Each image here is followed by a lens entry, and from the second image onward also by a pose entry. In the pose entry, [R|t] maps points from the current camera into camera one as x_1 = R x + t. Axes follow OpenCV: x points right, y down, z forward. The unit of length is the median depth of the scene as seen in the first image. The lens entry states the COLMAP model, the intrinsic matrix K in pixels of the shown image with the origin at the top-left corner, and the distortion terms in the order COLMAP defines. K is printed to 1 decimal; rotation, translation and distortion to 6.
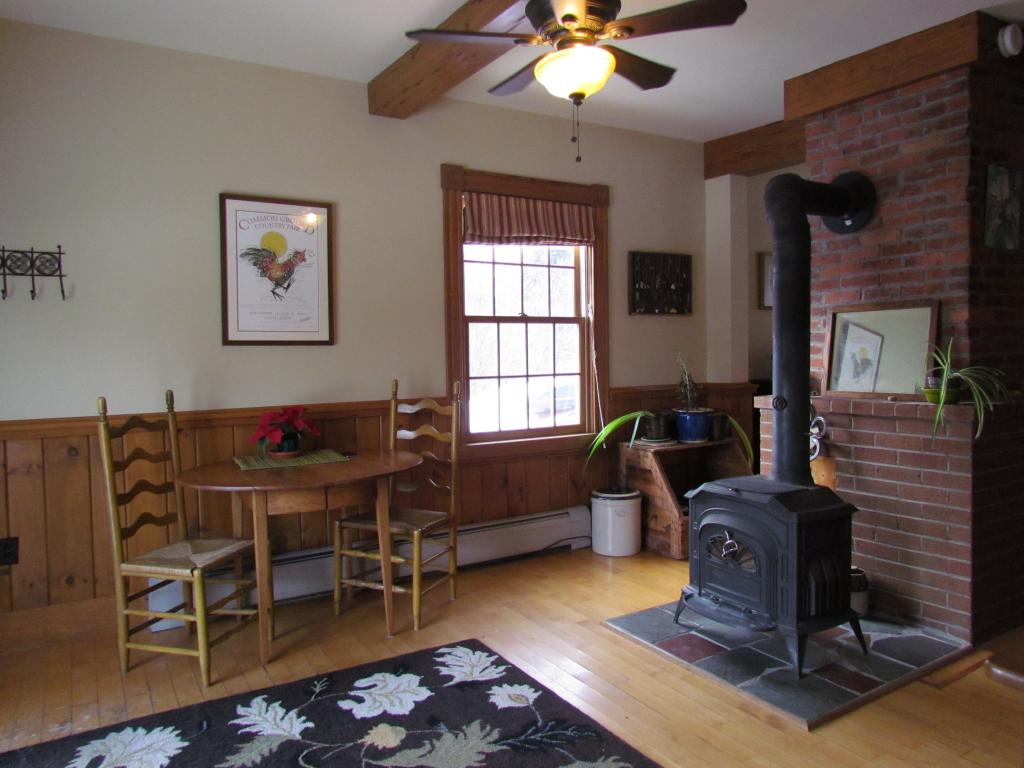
lens RADIAL K [[735.5, 0, 531.4], [0, 735.5, 383.2], [0, 0, 1]] dist [-0.051451, -0.001492]
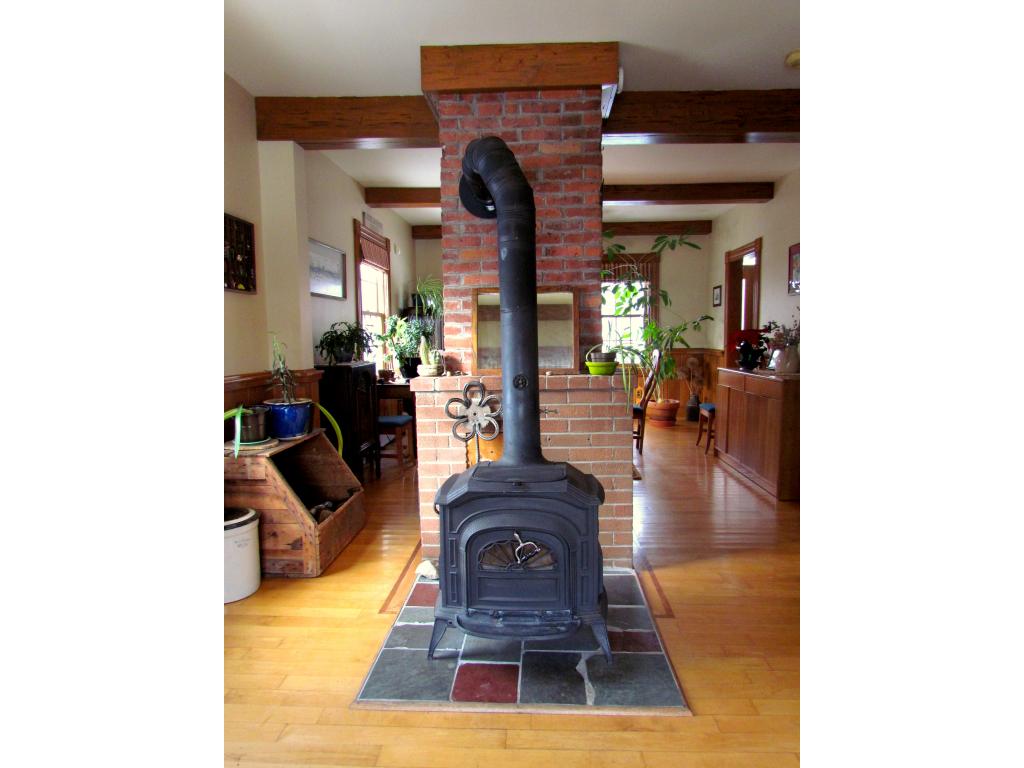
lens RADIAL K [[561.0, 0, 535.7], [0, 561.0, 388.0], [0, 0, 1]] dist [-0.026833, 0.000864]
pose [[0.558159, -0.065514, 0.827143, -0.231629], [0.041214, 0.997836, 0.051223, -0.001502], [-0.828710, 0.005499, 0.559652, 0.549739]]
